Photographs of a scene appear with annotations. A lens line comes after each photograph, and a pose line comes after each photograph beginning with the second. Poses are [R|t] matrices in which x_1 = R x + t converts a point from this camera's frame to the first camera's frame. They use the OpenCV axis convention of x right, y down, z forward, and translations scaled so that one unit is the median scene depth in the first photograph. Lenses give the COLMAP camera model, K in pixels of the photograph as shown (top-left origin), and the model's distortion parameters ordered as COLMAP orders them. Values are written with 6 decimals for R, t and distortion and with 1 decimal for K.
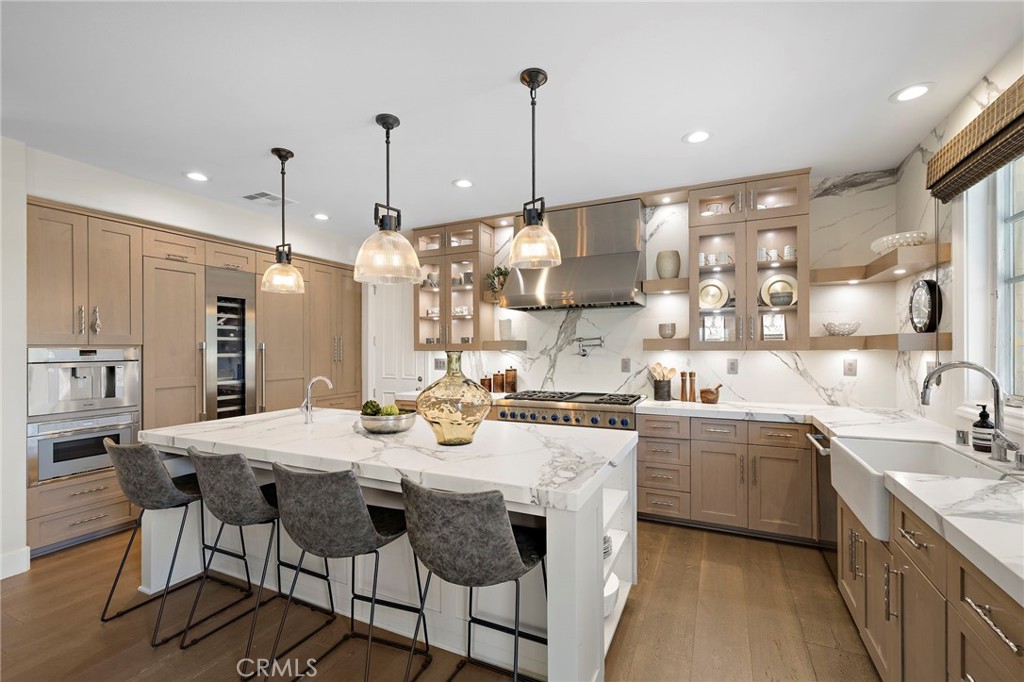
lens RADIAL K [[437.2, 0, 518.6], [0, 437.2, 344.9], [0, 0, 1]] dist [0.004261, 0.000387]
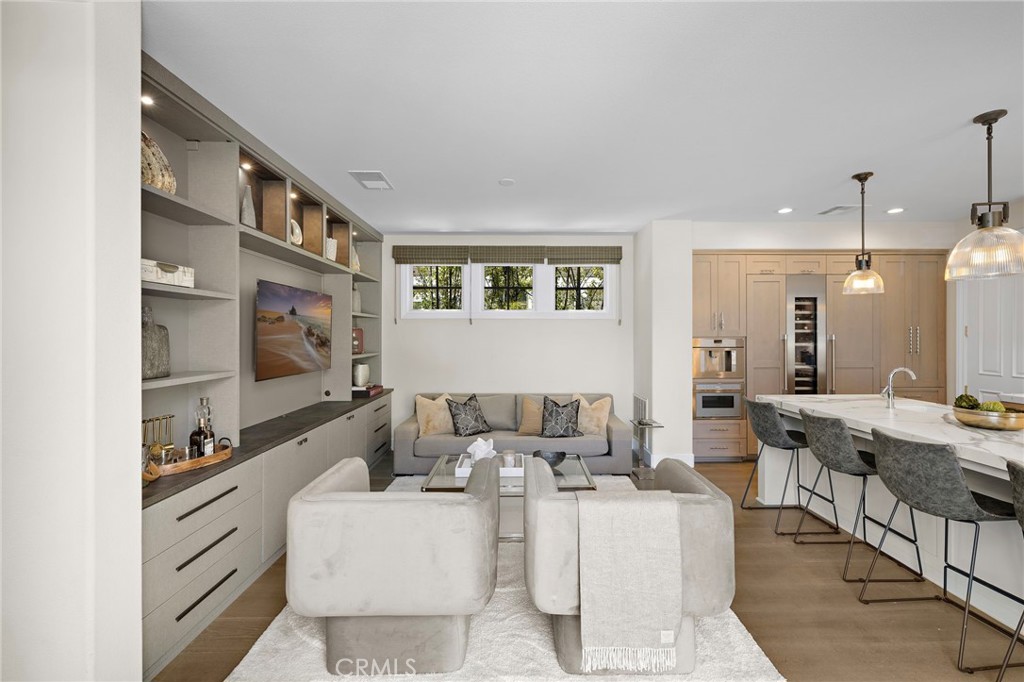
lens RADIAL K [[431.1, 0, 518.5], [0, 431.1, 334.0], [0, 0, 1]] dist [-0.000678, 0.000671]
pose [[0.439451, 0.002784, -0.898262, 0.091119], [0.005471, 0.999968, 0.005775, -0.022758], [0.898250, -0.007452, 0.439422, -0.321004]]
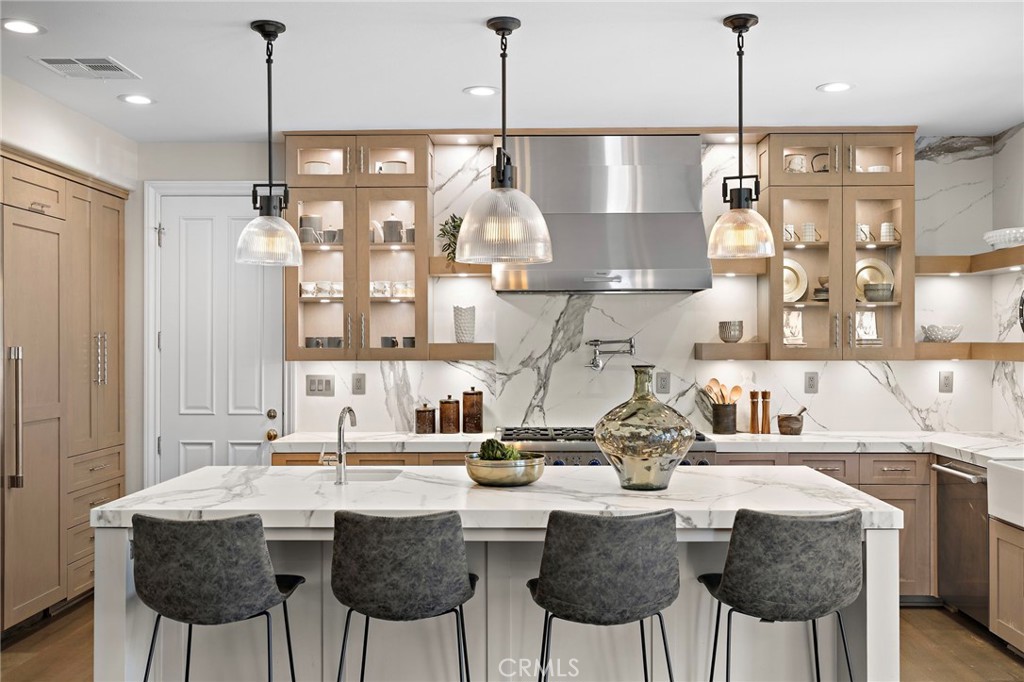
lens RADIAL K [[979.4, 0, 514.2], [0, 979.4, 338.8], [0, 0, 1]] dist [0.013886, 0.000000]
pose [[0.910788, 0.006067, 0.412830, -0.728276], [-0.006177, 0.999980, -0.001067, -0.020629], [-0.412828, -0.001578, 0.910808, -0.307206]]
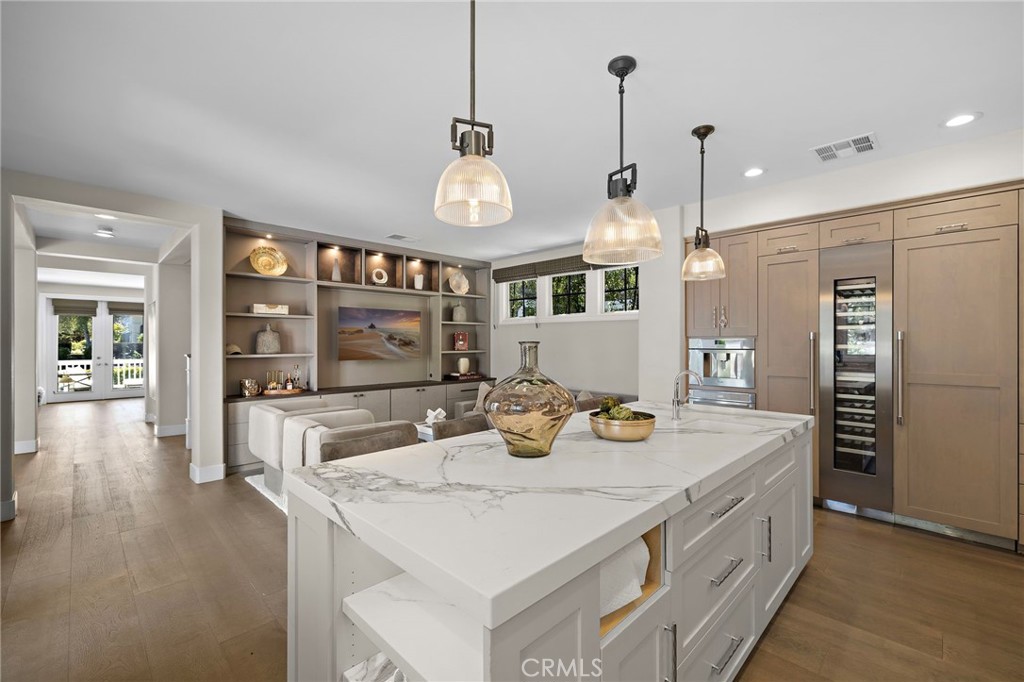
lens RADIAL K [[431.1, 0, 515.9], [0, 431.1, 343.8], [0, 0, 1]] dist [-0.000678, 0.000671]
pose [[-0.335629, 0.009175, -0.941949, 0.435322], [0.007001, 0.999949, 0.007245, 0.007370], [0.941968, -0.004163, -0.335676, 0.870184]]
